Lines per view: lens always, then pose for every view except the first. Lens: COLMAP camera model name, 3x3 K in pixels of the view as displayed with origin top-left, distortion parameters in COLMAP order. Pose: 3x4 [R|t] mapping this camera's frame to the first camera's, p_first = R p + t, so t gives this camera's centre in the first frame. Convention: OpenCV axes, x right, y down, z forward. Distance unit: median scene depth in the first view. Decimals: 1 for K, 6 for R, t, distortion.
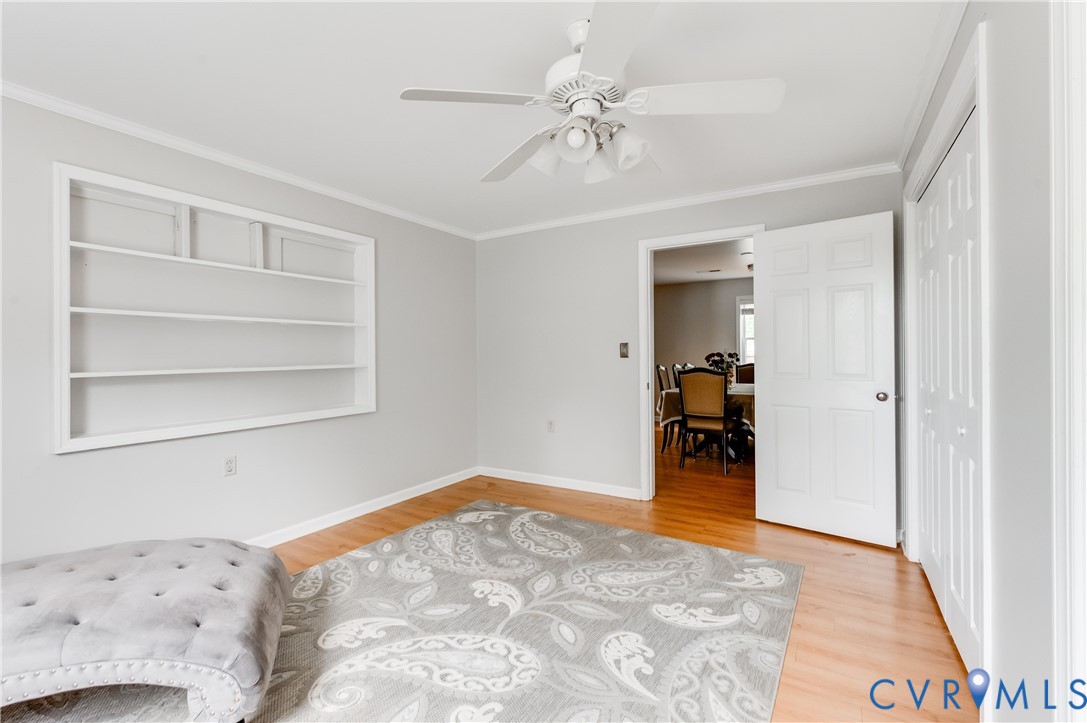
lens RADIAL K [[486.3, 0, 538.8], [0, 486.3, 348.3], [0, 0, 1]] dist [0.000447, -0.000426]
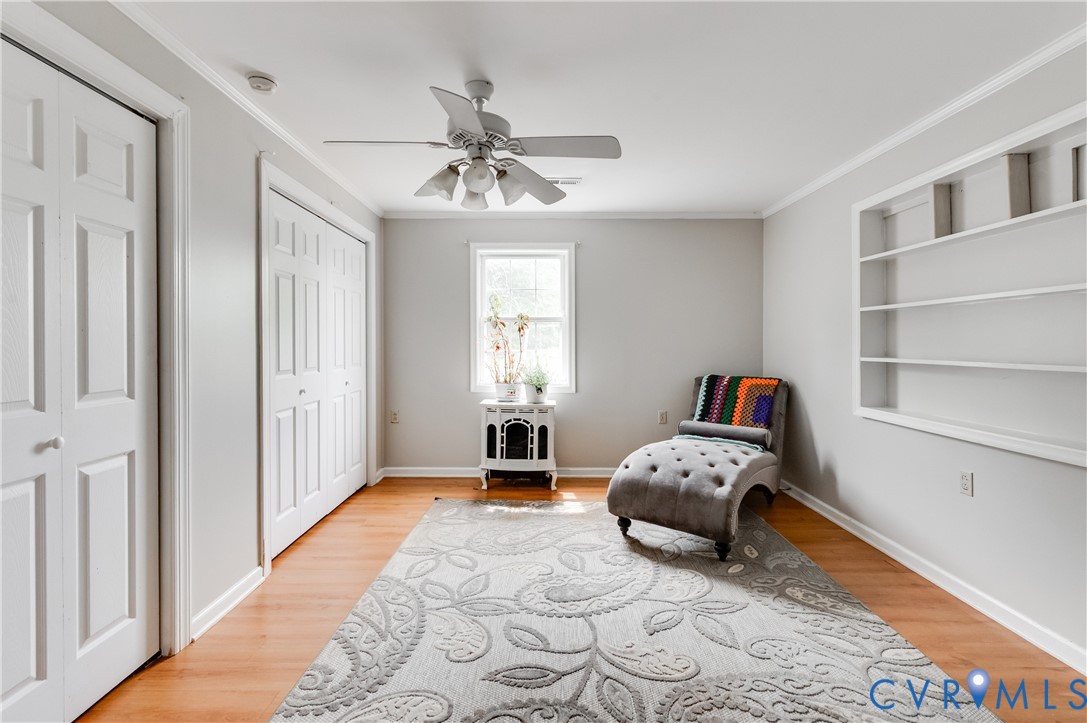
lens RADIAL K [[486.3, 0, 538.8], [0, 486.3, 348.3], [0, 0, 1]] dist [0.000447, -0.000426]
pose [[-0.856857, 0.007227, -0.515504, 0.447090], [0.007557, 0.999970, 0.001458, 0.015144], [0.515500, -0.002647, -0.856886, 1.554998]]
